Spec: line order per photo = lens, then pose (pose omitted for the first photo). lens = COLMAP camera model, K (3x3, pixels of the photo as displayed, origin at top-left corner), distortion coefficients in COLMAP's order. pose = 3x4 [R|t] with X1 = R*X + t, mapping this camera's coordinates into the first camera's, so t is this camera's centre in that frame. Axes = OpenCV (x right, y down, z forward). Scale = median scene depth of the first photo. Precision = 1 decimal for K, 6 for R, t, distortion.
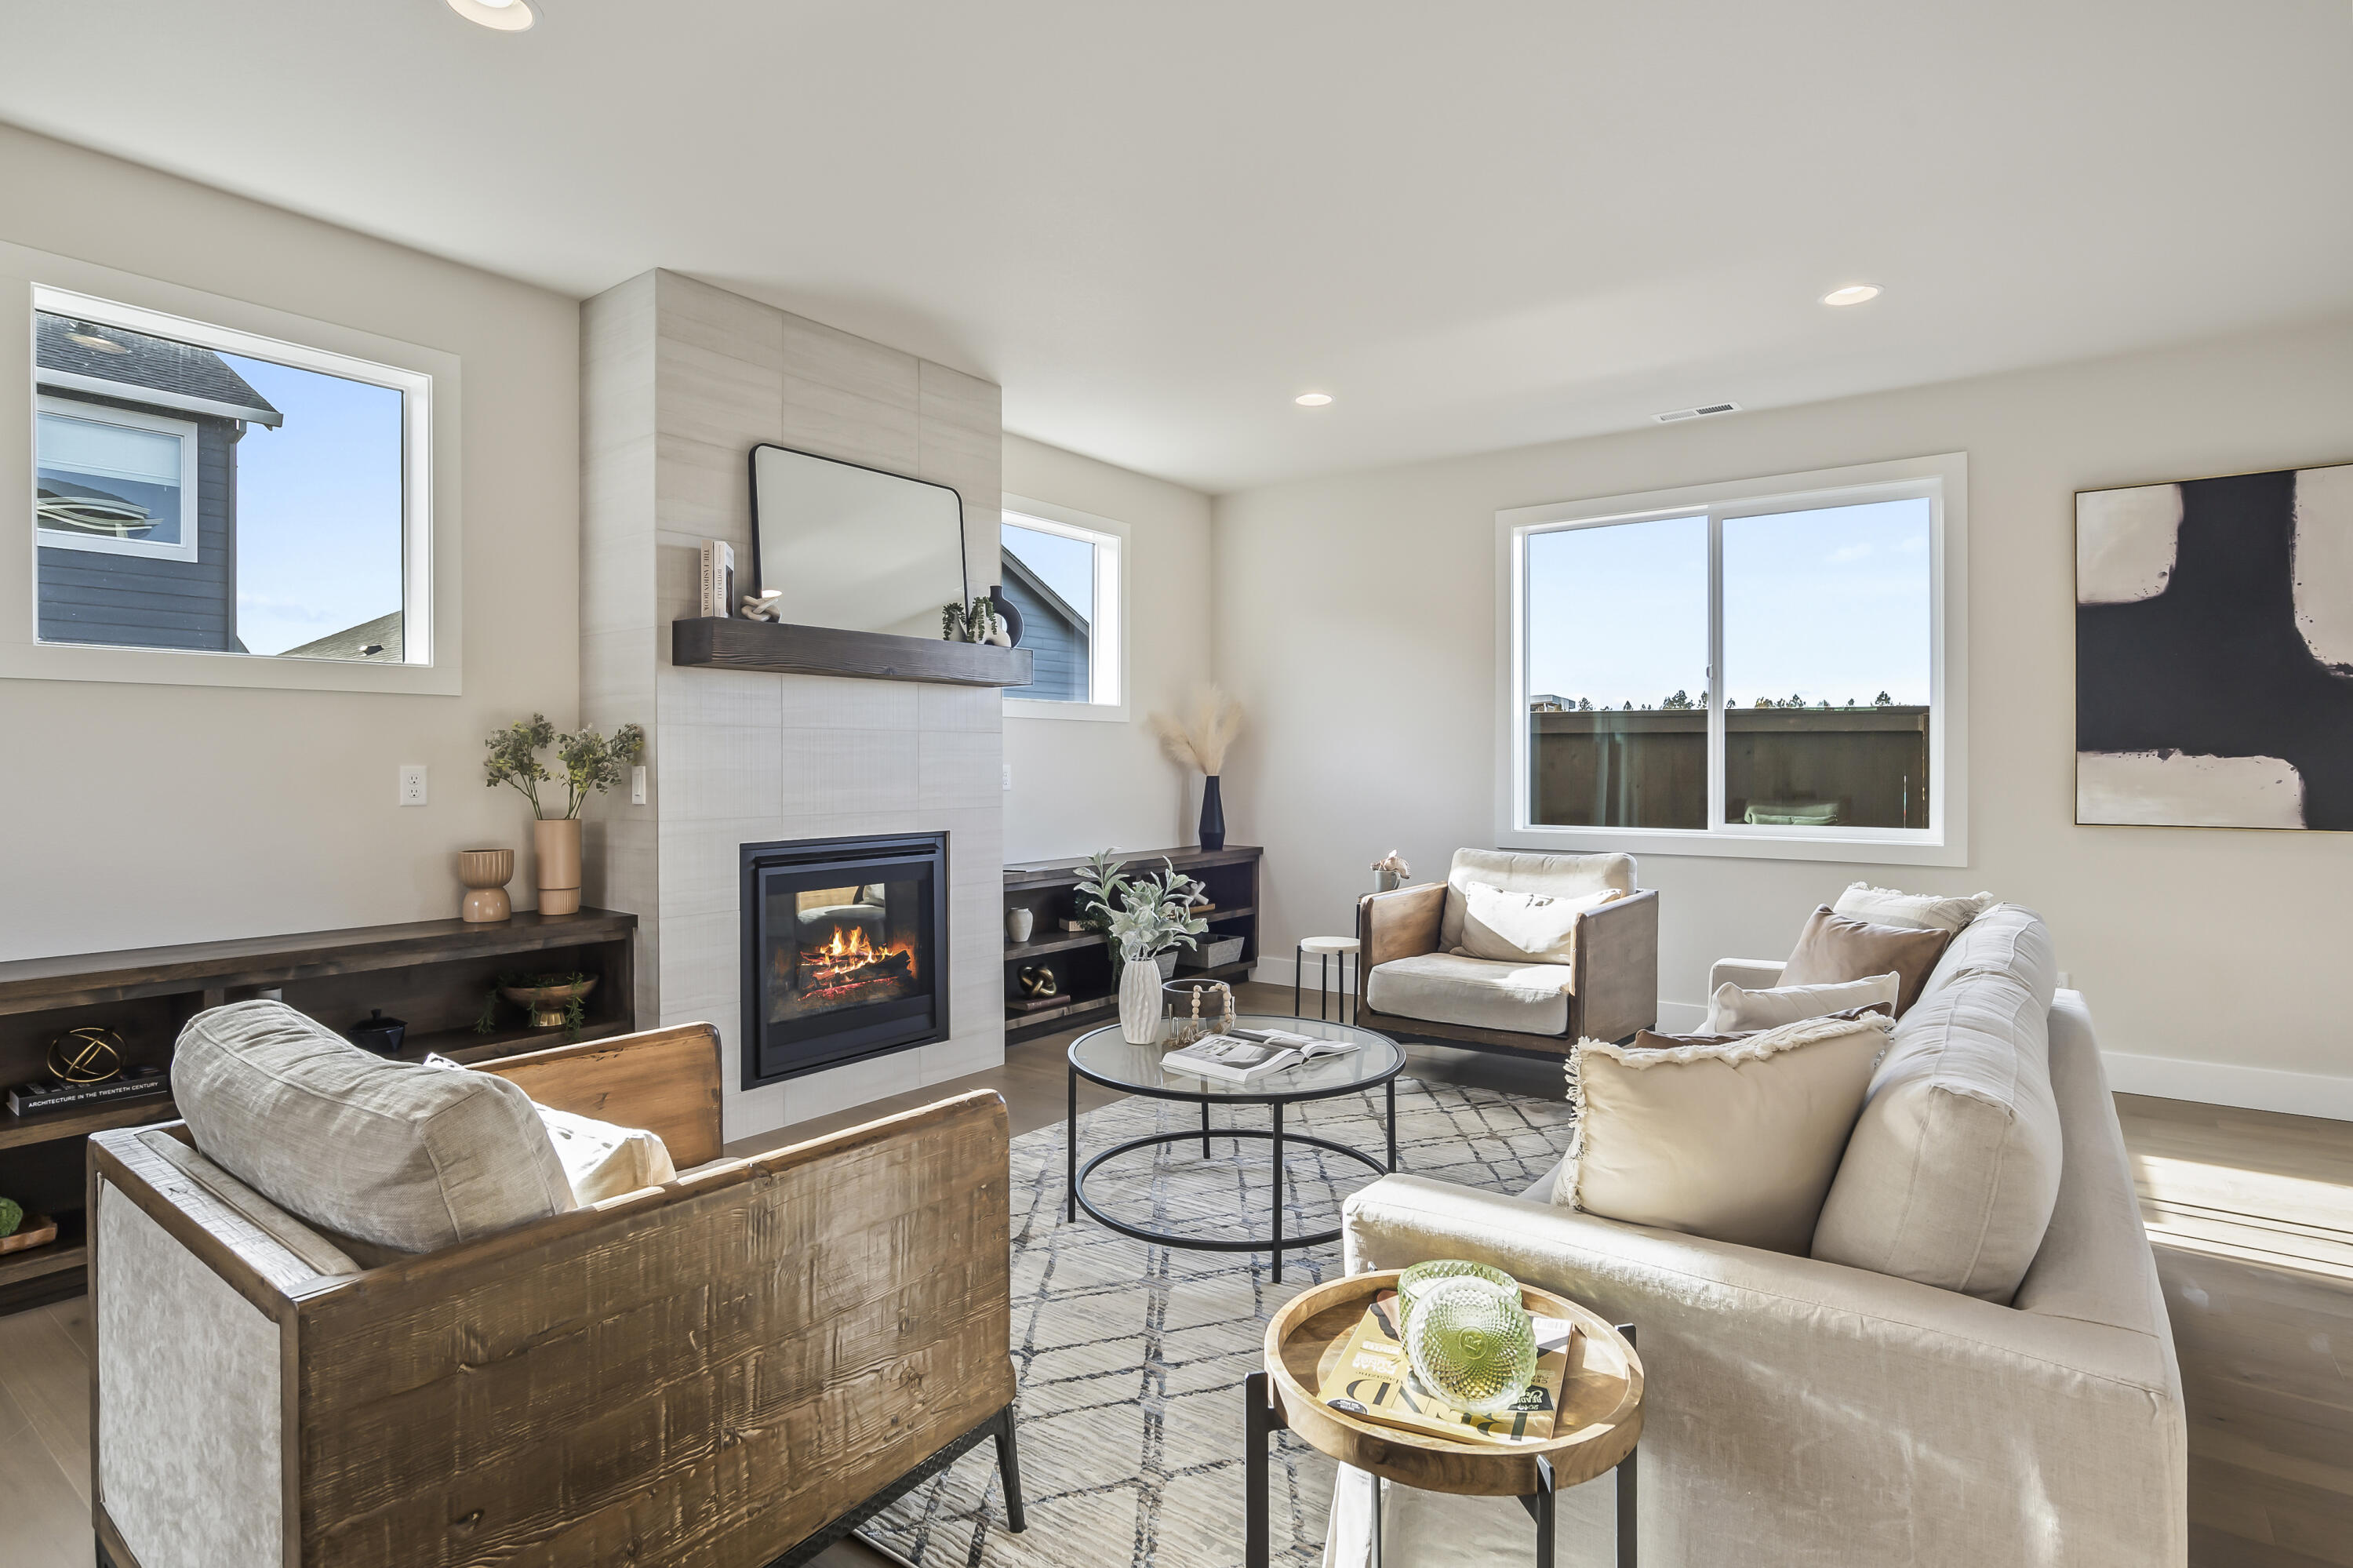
lens RADIAL K [[1200.7, 0, 1179.1], [0, 1200.7, 765.9], [0, 0, 1]] dist [-0.016579, 0.000201]
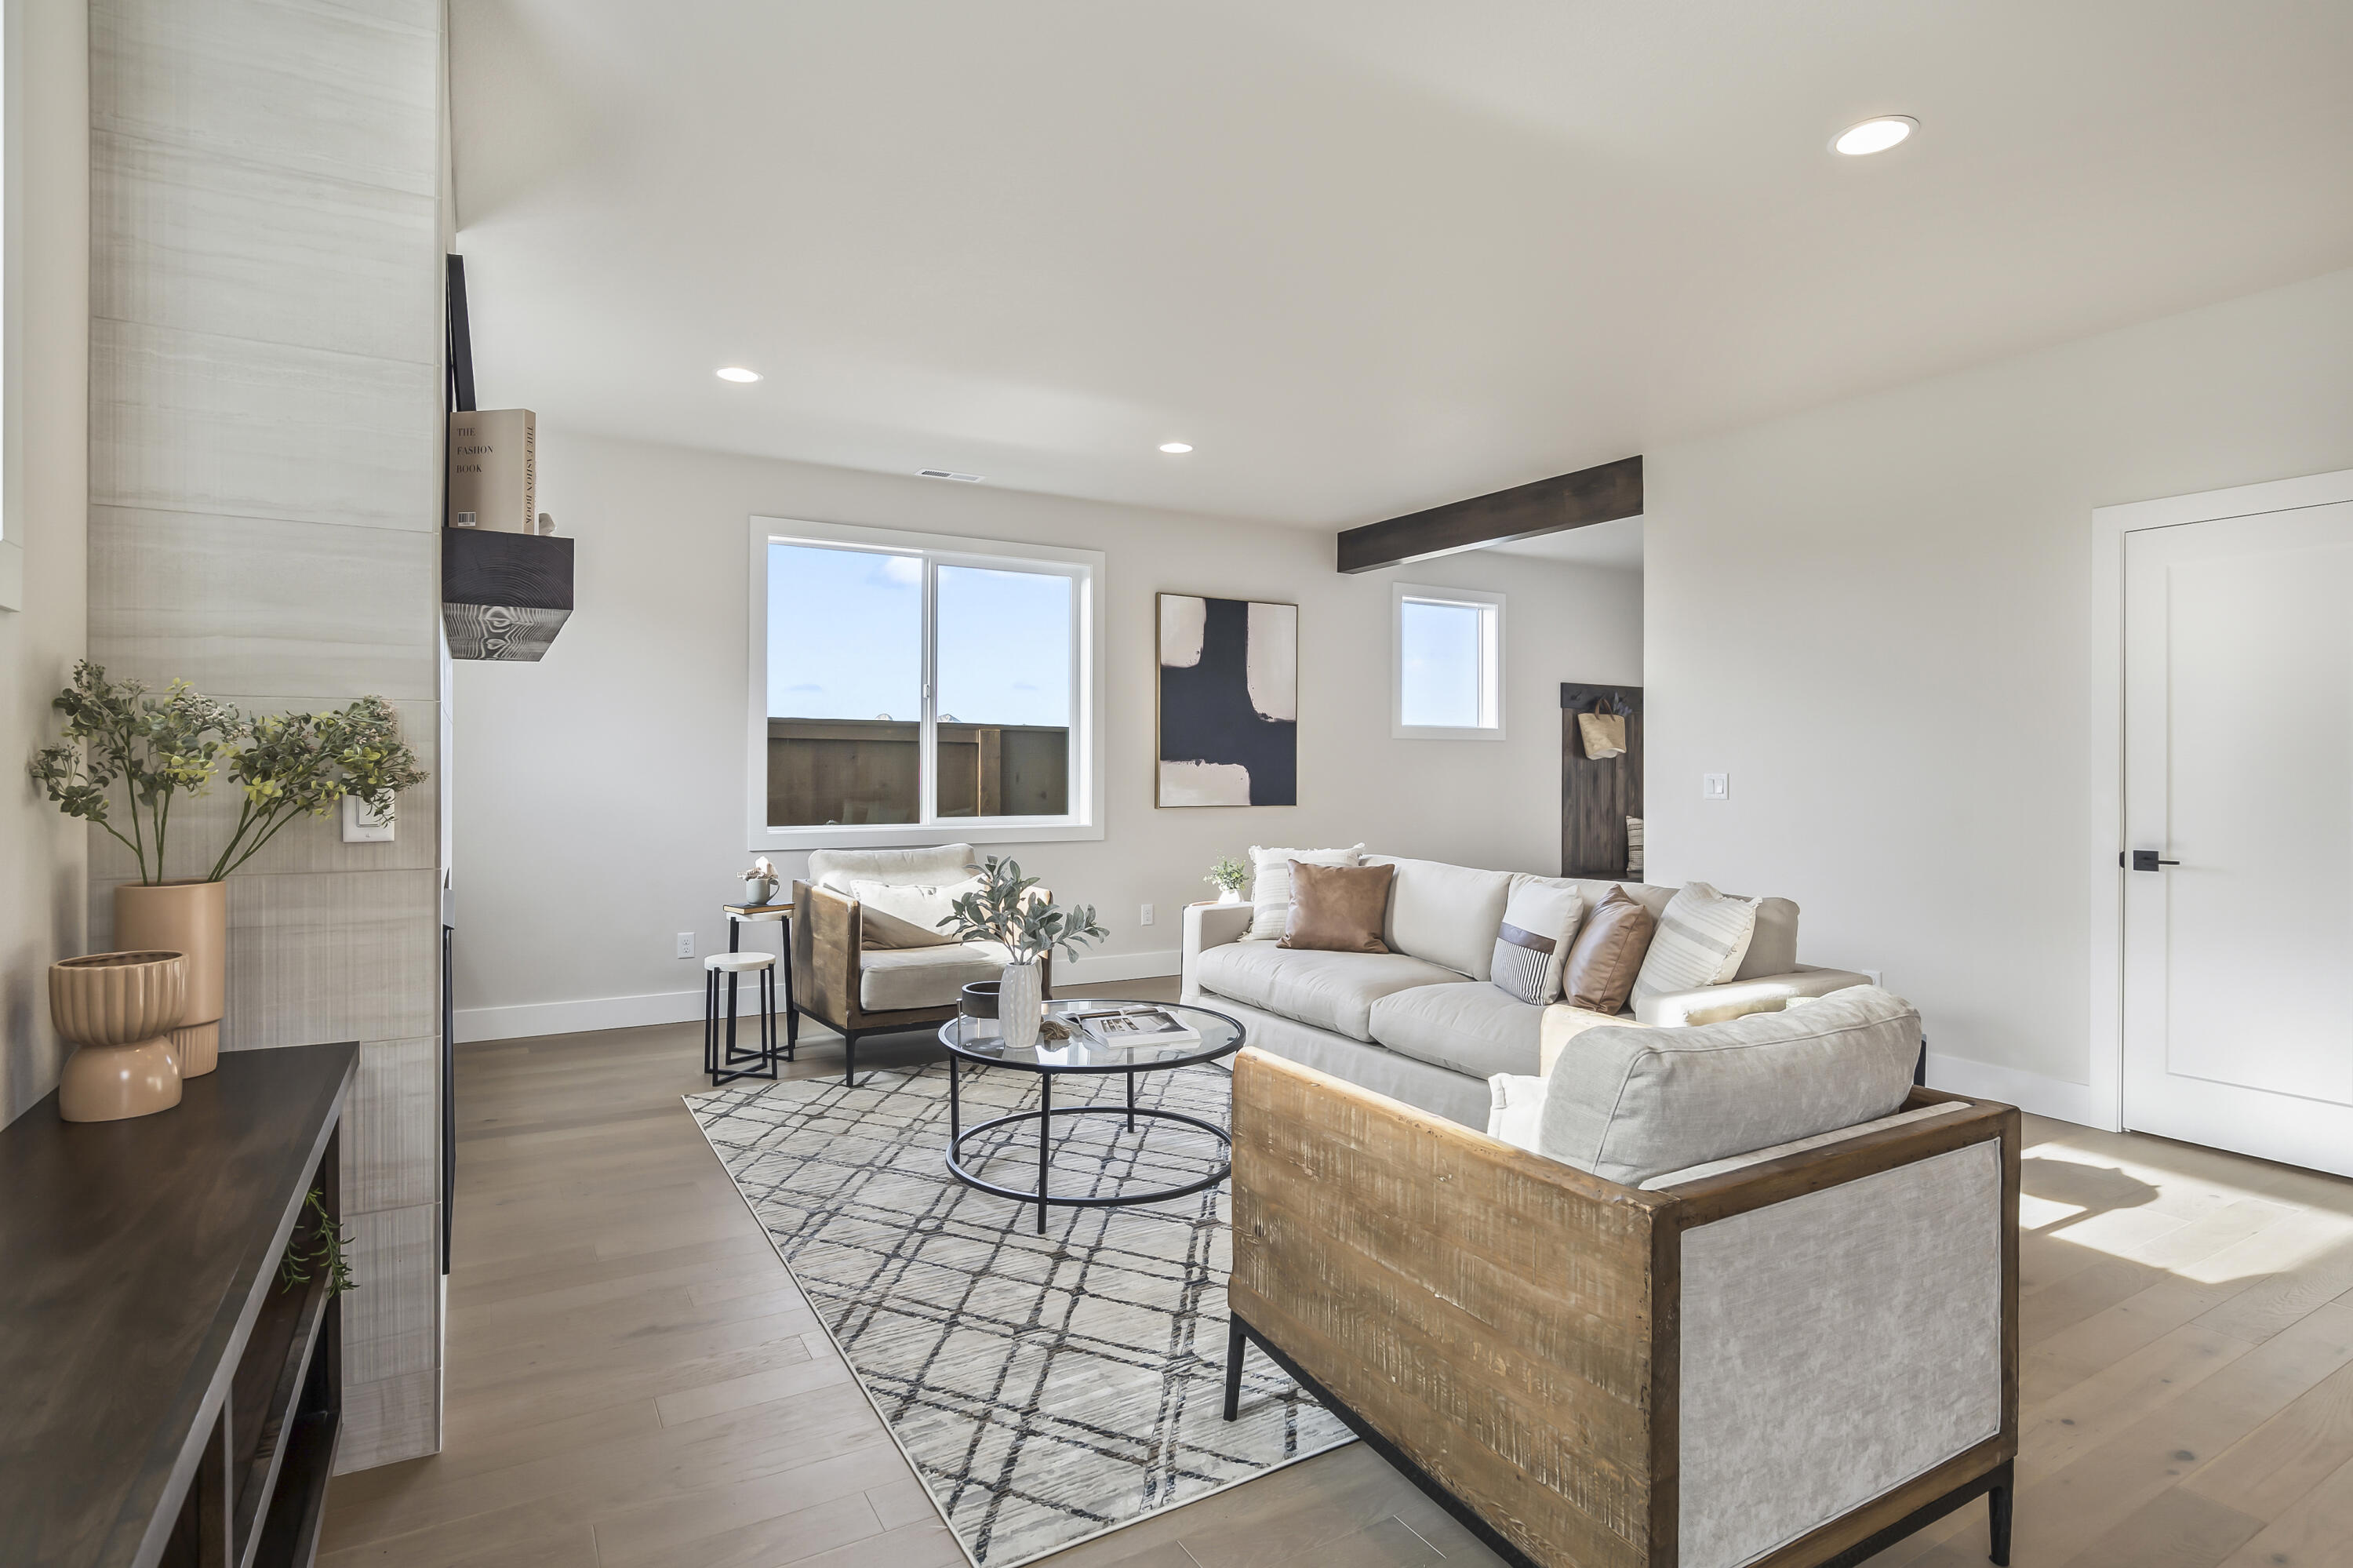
lens RADIAL K [[1200.7, 0, 1179.1], [0, 1200.7, 765.9], [0, 0, 1]] dist [-0.016579, 0.000201]
pose [[0.393092, 0.003337, 0.919493, -0.655754], [-0.001020, 0.999994, -0.003193, 0.000052], [-0.919499, 0.000317, 0.393093, 0.347095]]
